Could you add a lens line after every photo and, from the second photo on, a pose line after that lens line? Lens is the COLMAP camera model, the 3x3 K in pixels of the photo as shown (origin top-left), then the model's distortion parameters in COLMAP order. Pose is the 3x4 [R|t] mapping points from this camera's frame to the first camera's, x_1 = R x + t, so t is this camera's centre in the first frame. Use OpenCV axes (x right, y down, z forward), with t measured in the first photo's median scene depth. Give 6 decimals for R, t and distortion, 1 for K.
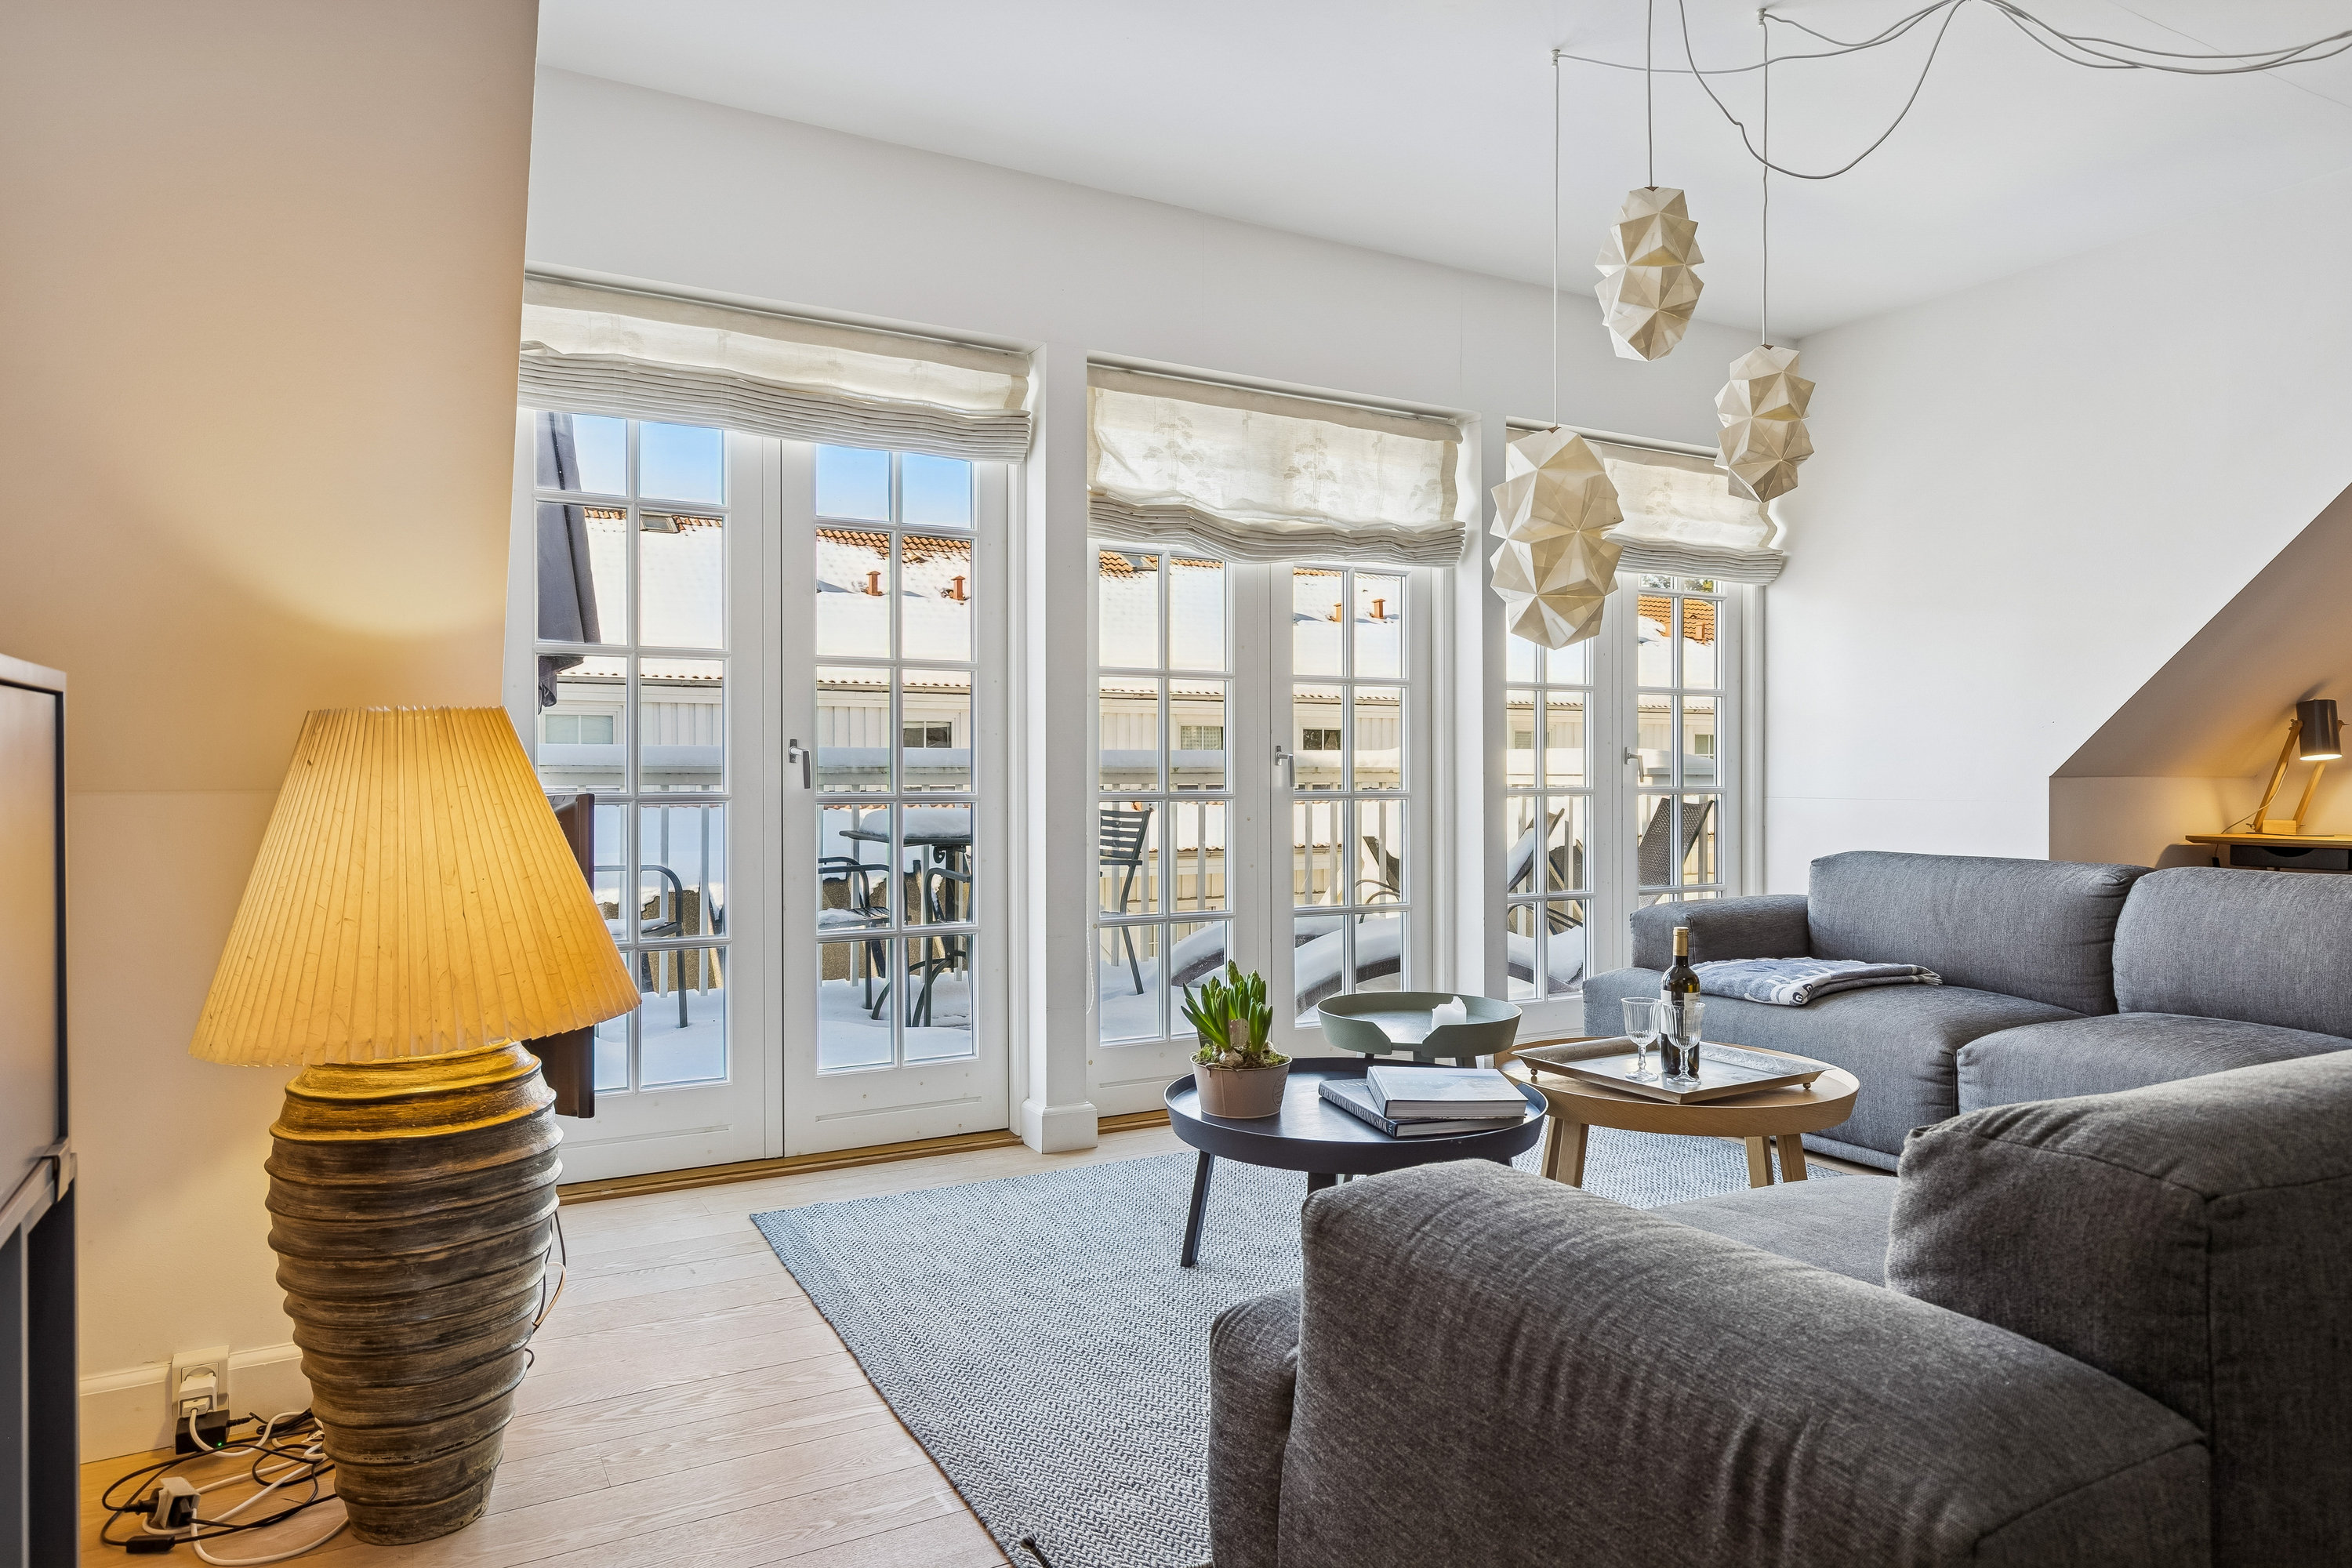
lens RADIAL K [[1446.4, 0, 1172.9], [0, 1446.4, 767.3], [0, 0, 1]] dist [0.010644, -0.000772]
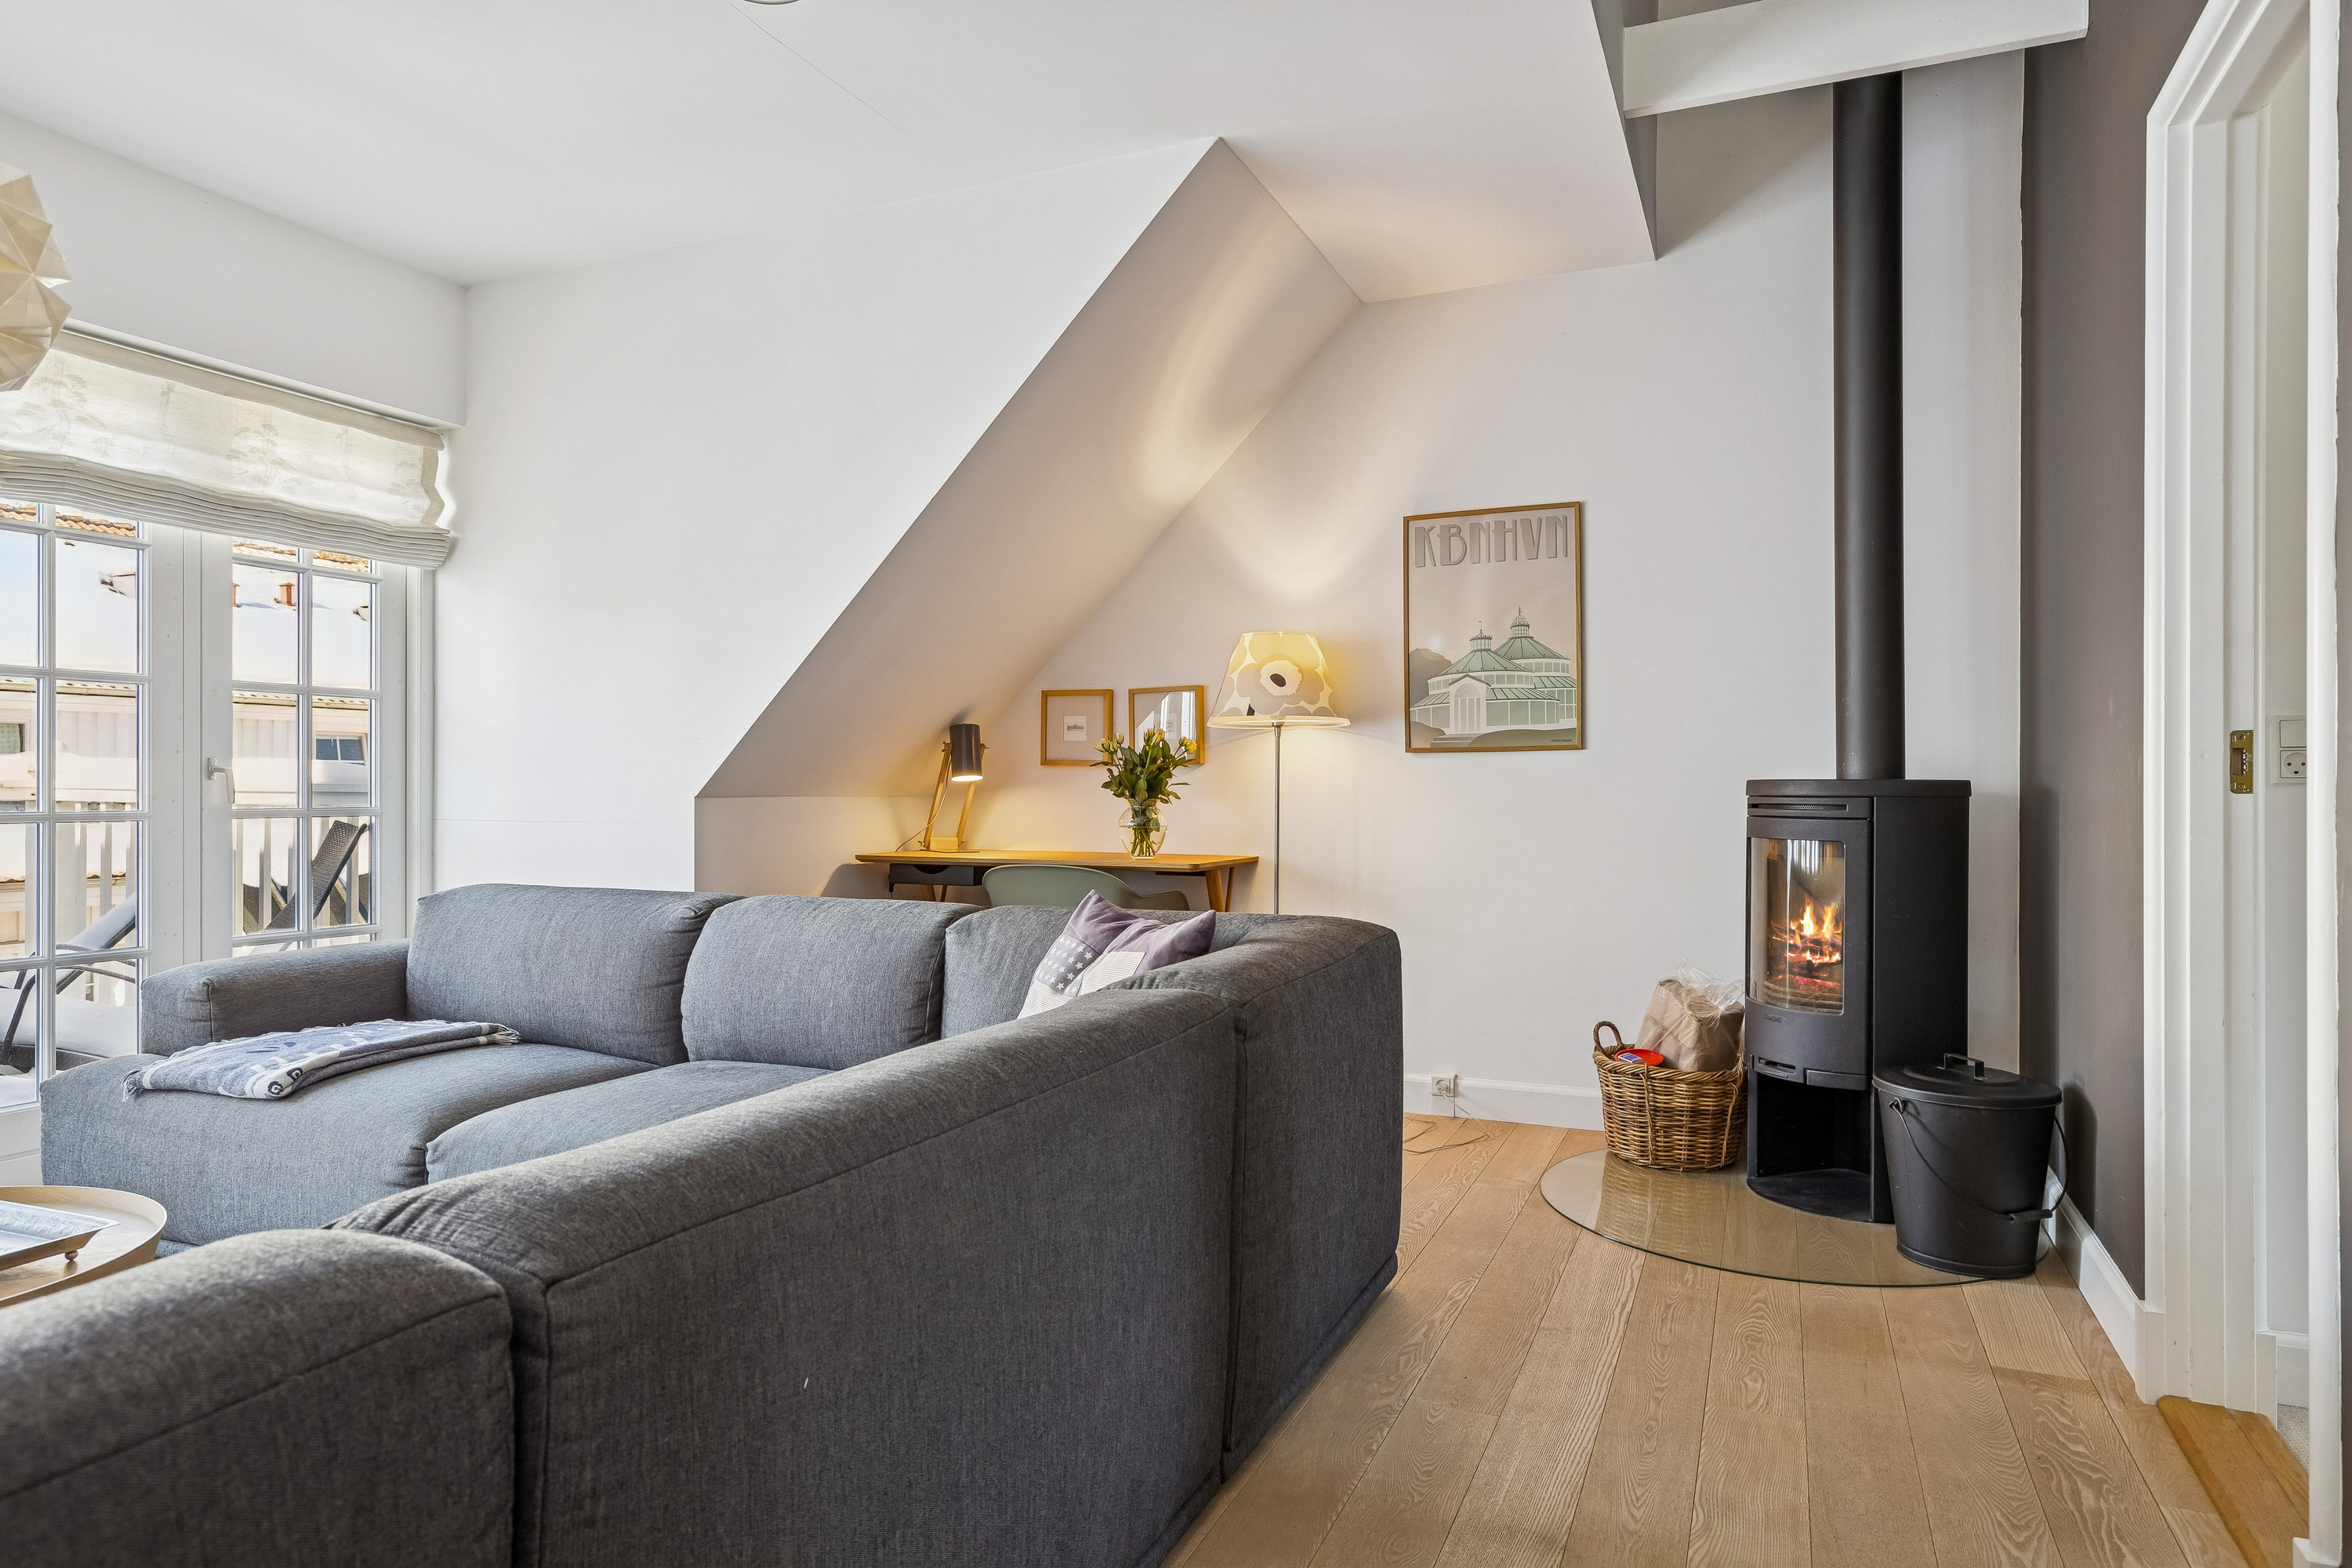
lens RADIAL K [[1400.5, 0, 1170.5], [0, 1400.5, 798.5], [0, 0, 1]] dist [-0.062008, -0.002122]
pose [[0.775210, -0.000089, 0.631704, 0.284530], [-0.006967, 0.999938, 0.008690, -0.002361], [-0.631666, -0.011138, 0.775161, 0.124985]]
